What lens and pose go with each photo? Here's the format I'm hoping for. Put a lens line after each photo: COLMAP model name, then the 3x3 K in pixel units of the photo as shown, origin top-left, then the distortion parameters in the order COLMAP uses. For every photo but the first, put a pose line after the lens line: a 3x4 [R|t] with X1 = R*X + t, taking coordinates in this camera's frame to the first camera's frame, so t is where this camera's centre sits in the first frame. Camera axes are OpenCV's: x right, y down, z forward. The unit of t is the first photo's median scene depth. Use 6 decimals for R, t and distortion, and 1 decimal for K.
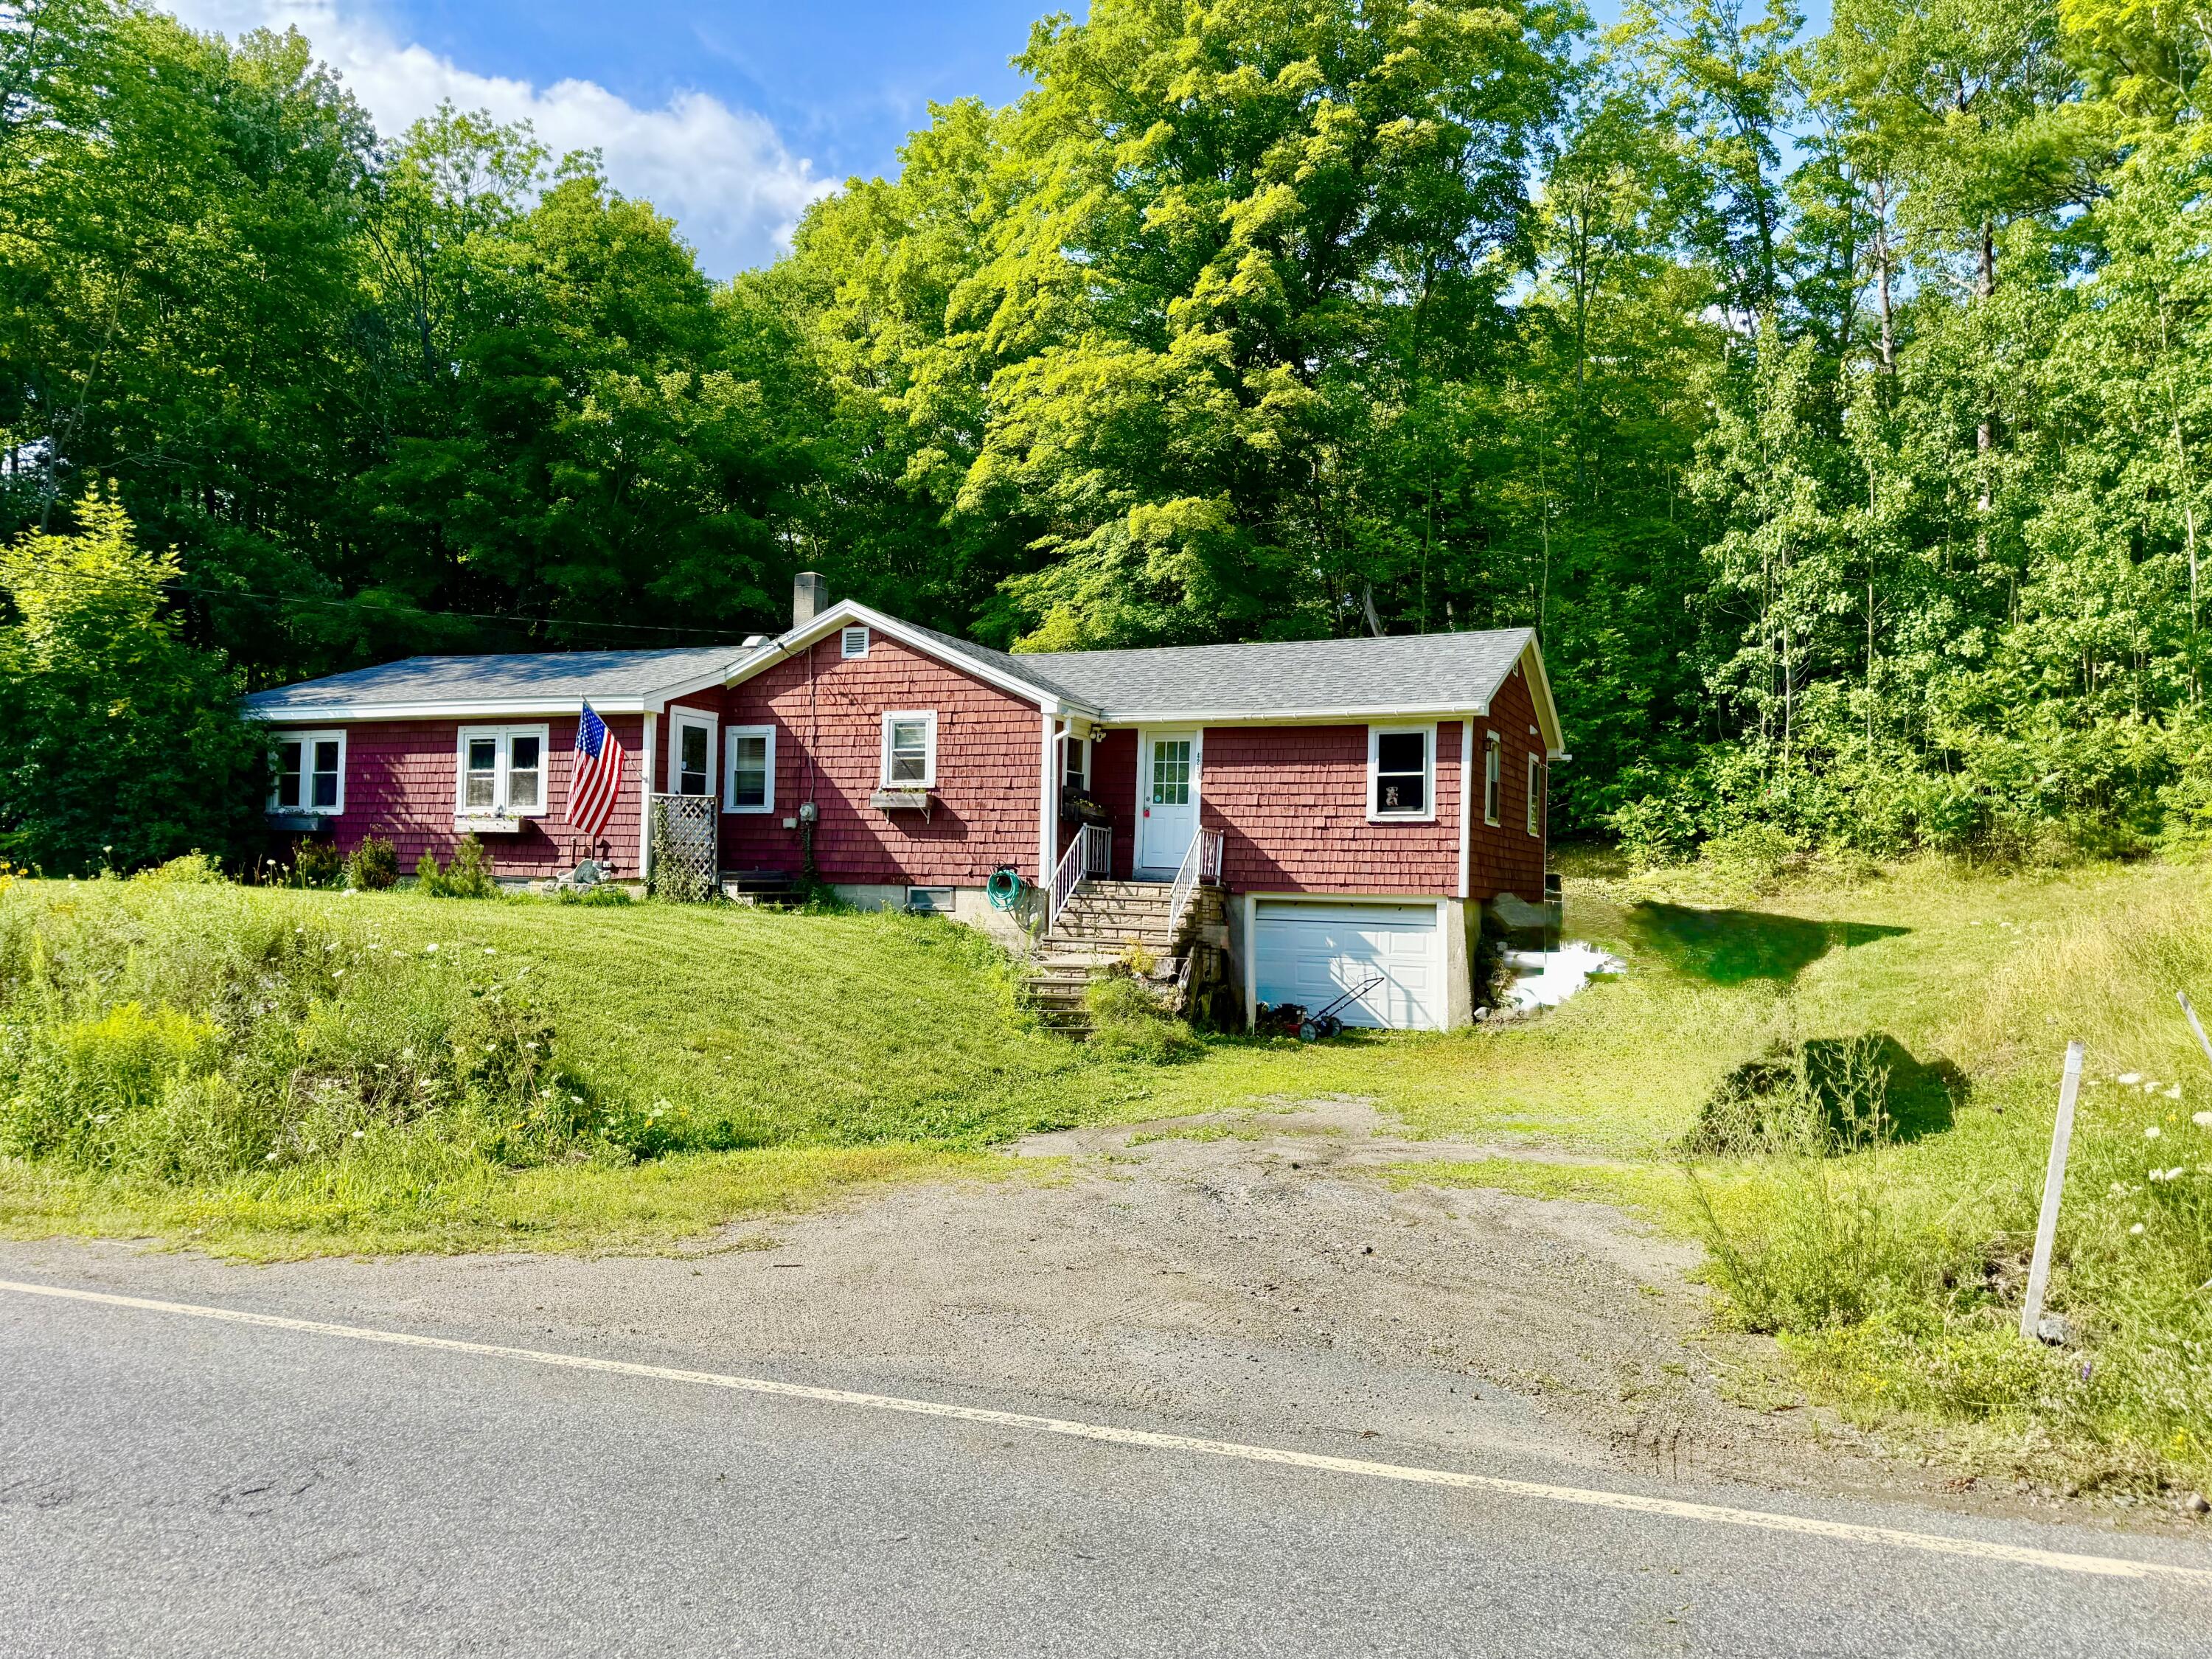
lens RADIAL K [[1574.2, 0, 1106.2], [0, 1574.2, 848.8], [0, 0, 1]] dist [0.029289, -0.002355]
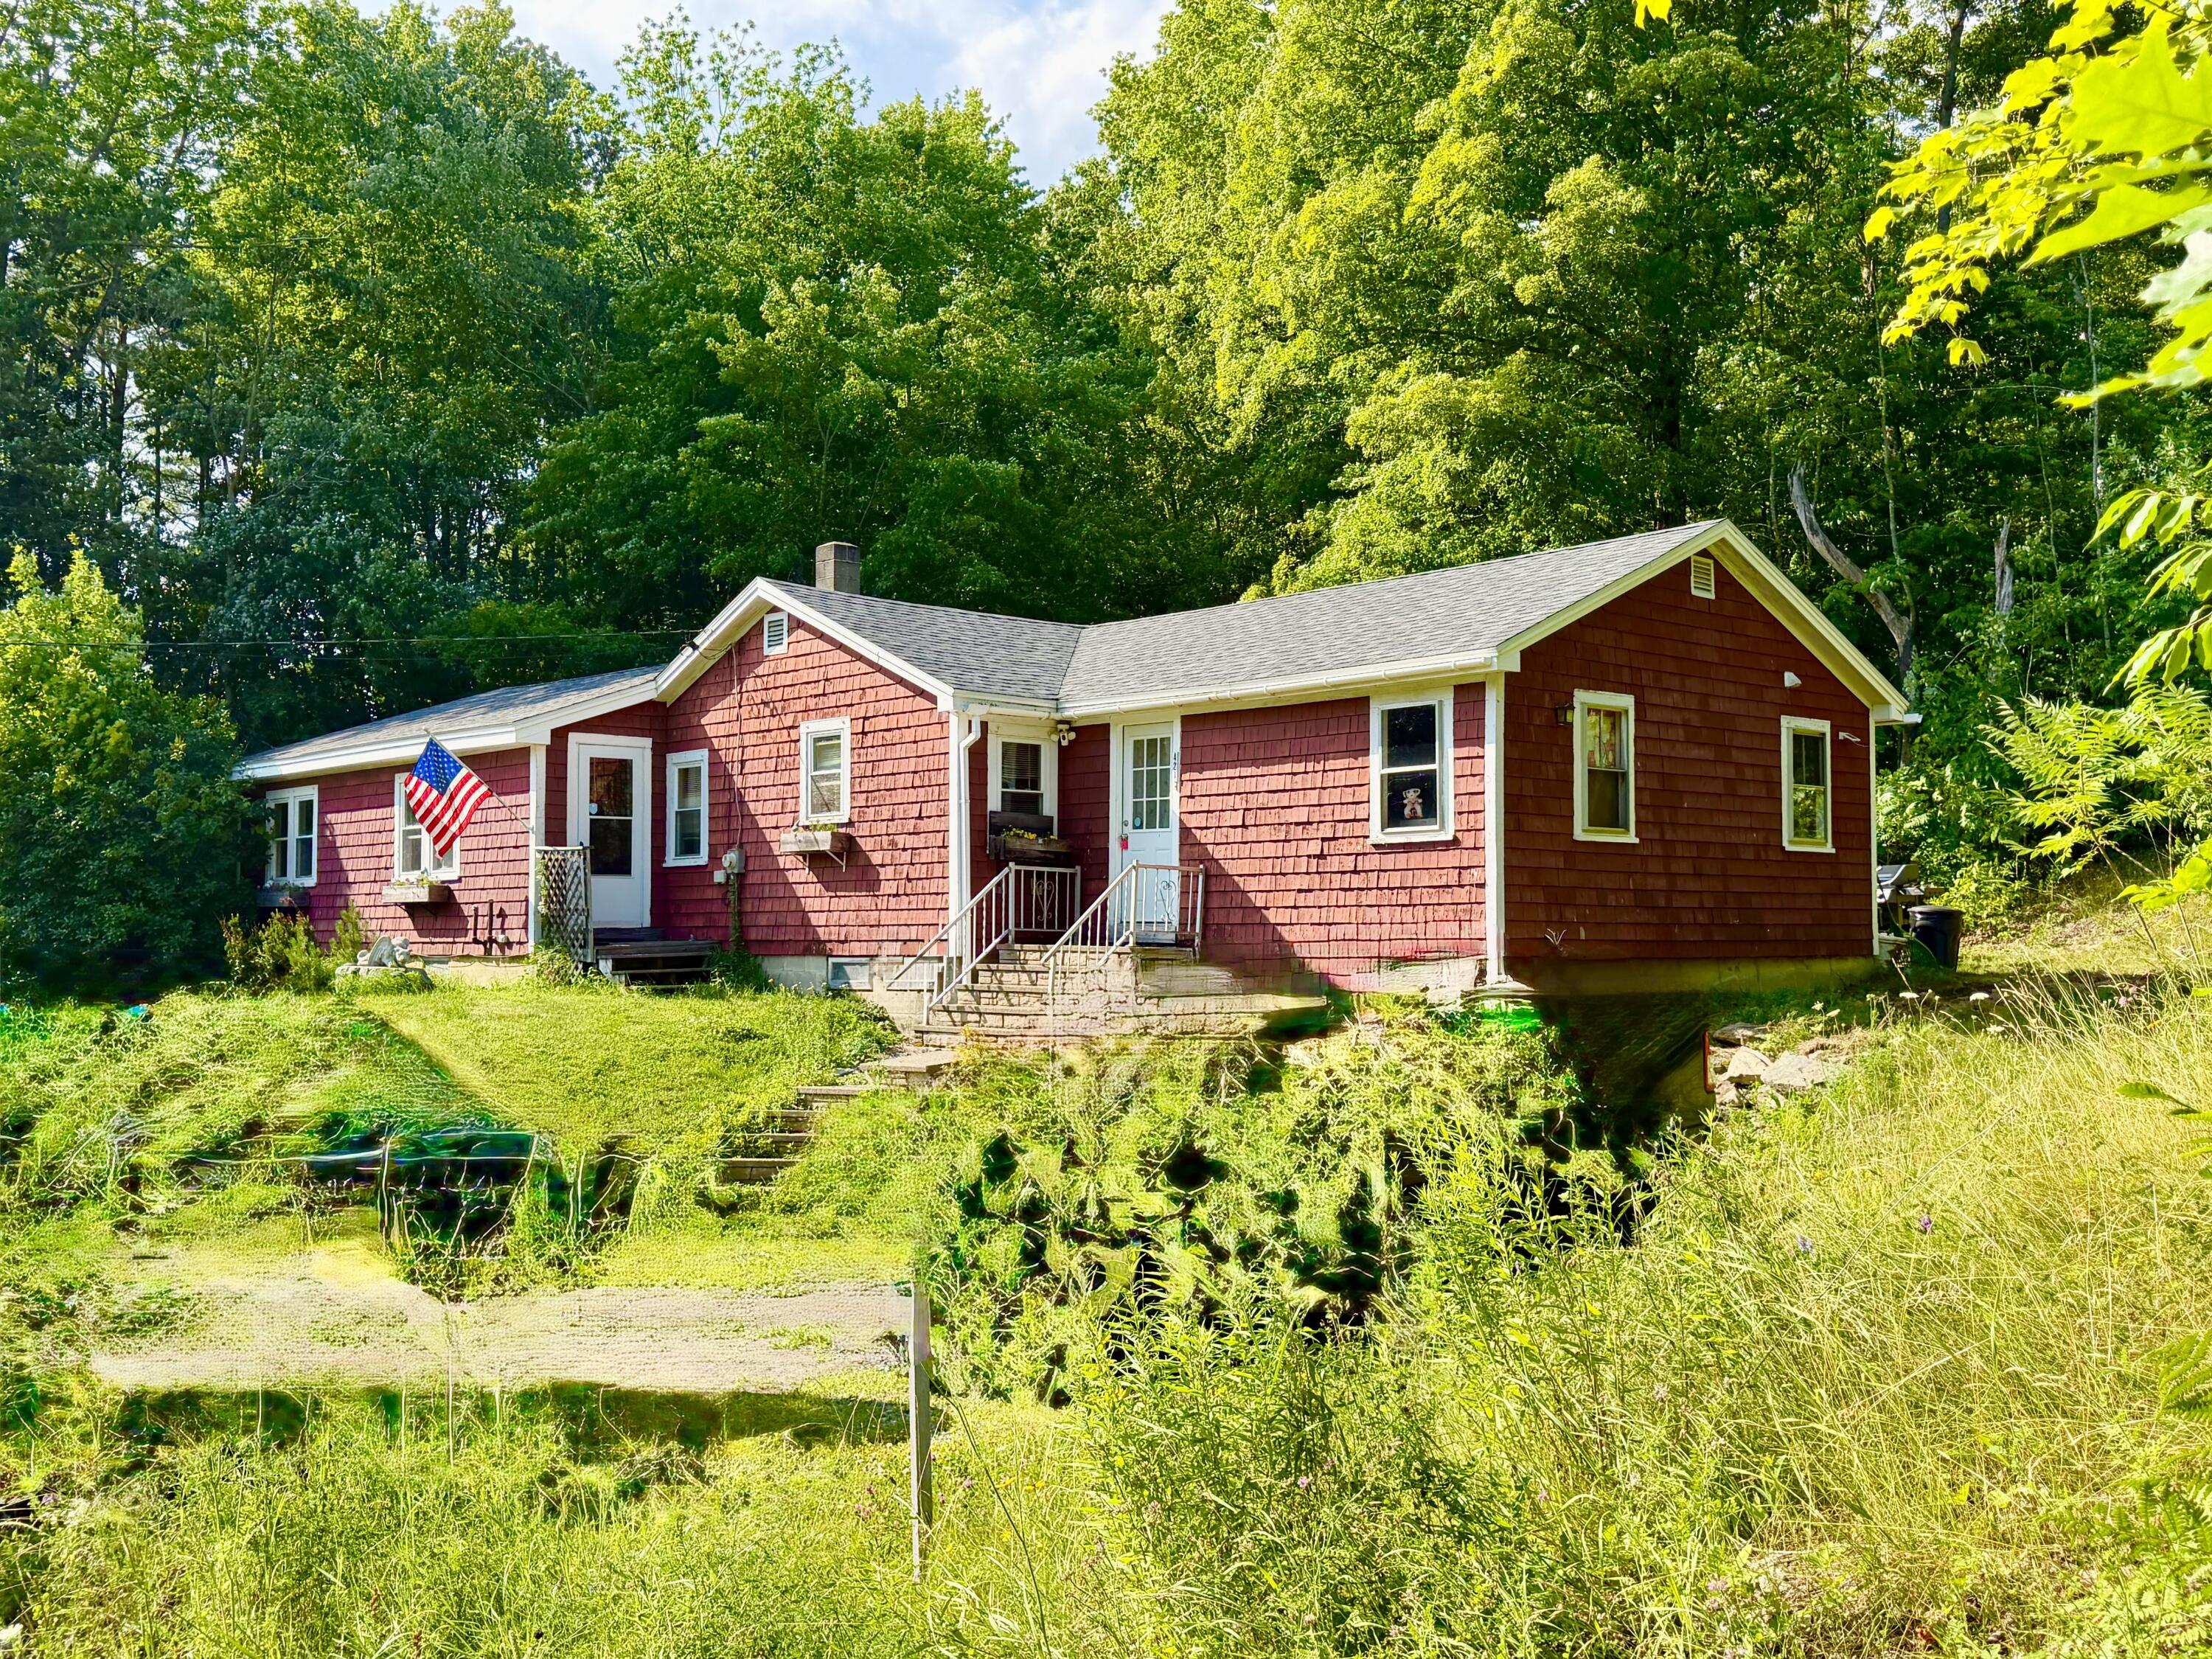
lens RADIAL K [[2172.5, 0, 1107.5], [0, 2172.5, 822.2], [0, 0, 1]] dist [-0.025485, 0.000000]
pose [[0.912491, -0.048097, -0.406259, 0.411458], [0.036290, 0.998666, -0.036721, 0.002655], [0.407483, 0.018764, 0.913020, 0.126284]]
